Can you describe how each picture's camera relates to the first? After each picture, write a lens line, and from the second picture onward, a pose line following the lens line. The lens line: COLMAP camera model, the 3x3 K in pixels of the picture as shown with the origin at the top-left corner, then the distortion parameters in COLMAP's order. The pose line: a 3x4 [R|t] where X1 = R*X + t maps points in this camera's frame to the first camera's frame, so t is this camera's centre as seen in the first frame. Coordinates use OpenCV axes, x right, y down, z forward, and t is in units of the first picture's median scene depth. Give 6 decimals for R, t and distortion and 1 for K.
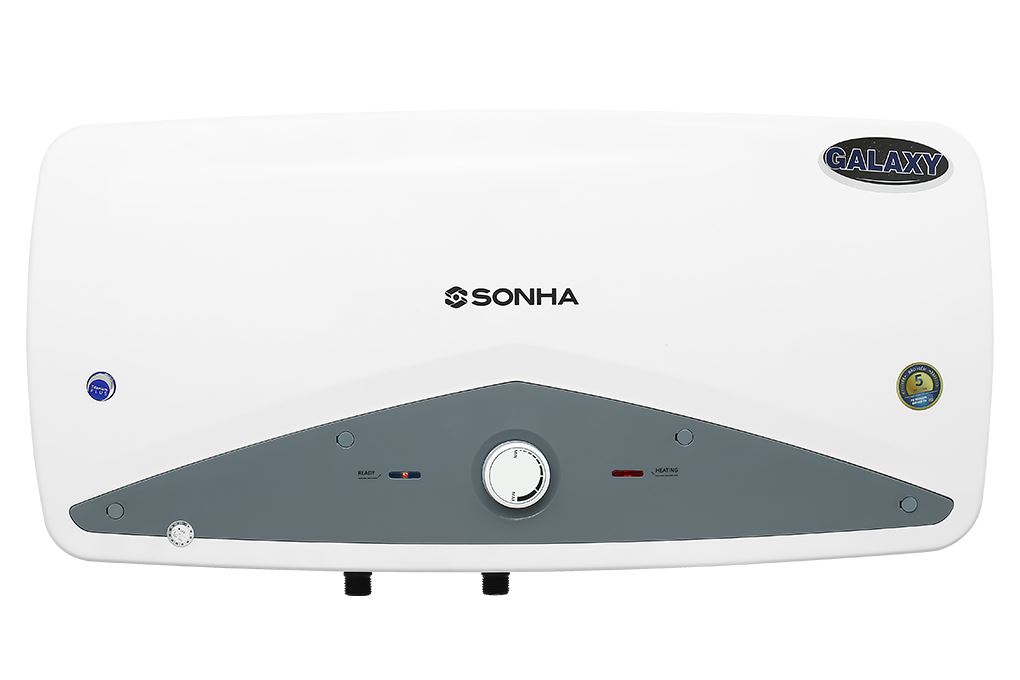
lens RADIAL K [[3499.6, 0, 510.0], [0, 3499.6, 340.0], [0, 0, 1]] dist [-0.016278, -1.389546]
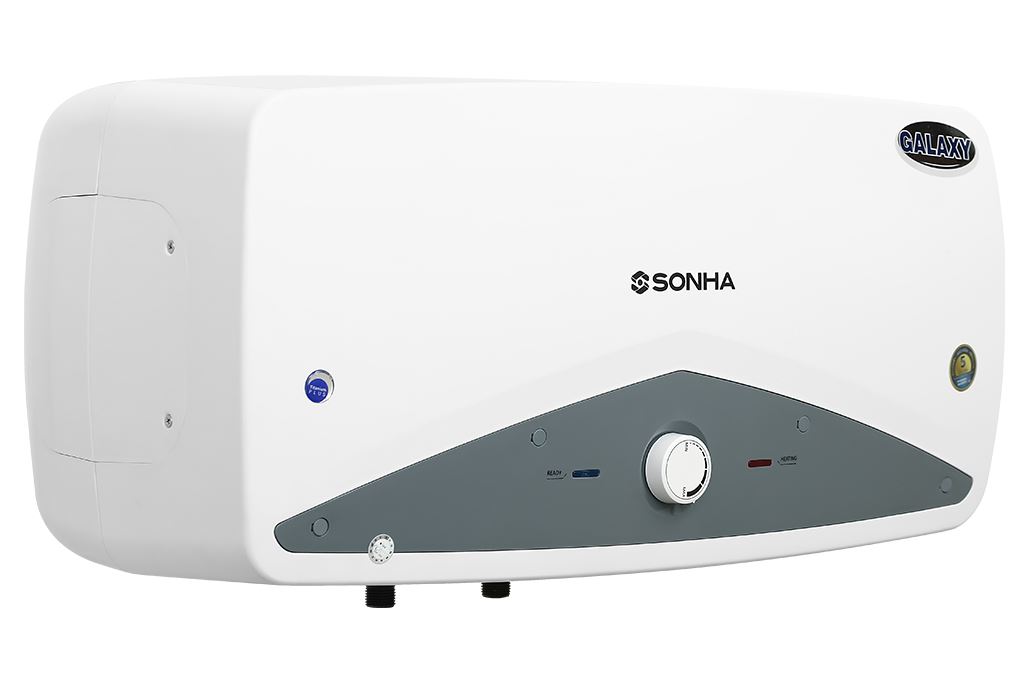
lens RADIAL K [[3499.6, 0, 510.0], [0, 3499.6, 340.0], [0, 0, 1]] dist [-0.016278, -1.389546]
pose [[0.807578, -0.015317, 0.589561, -0.593428], [0.012972, 0.999882, 0.008208, -0.004877], [-0.589617, 0.001019, 0.807682, 0.259295]]
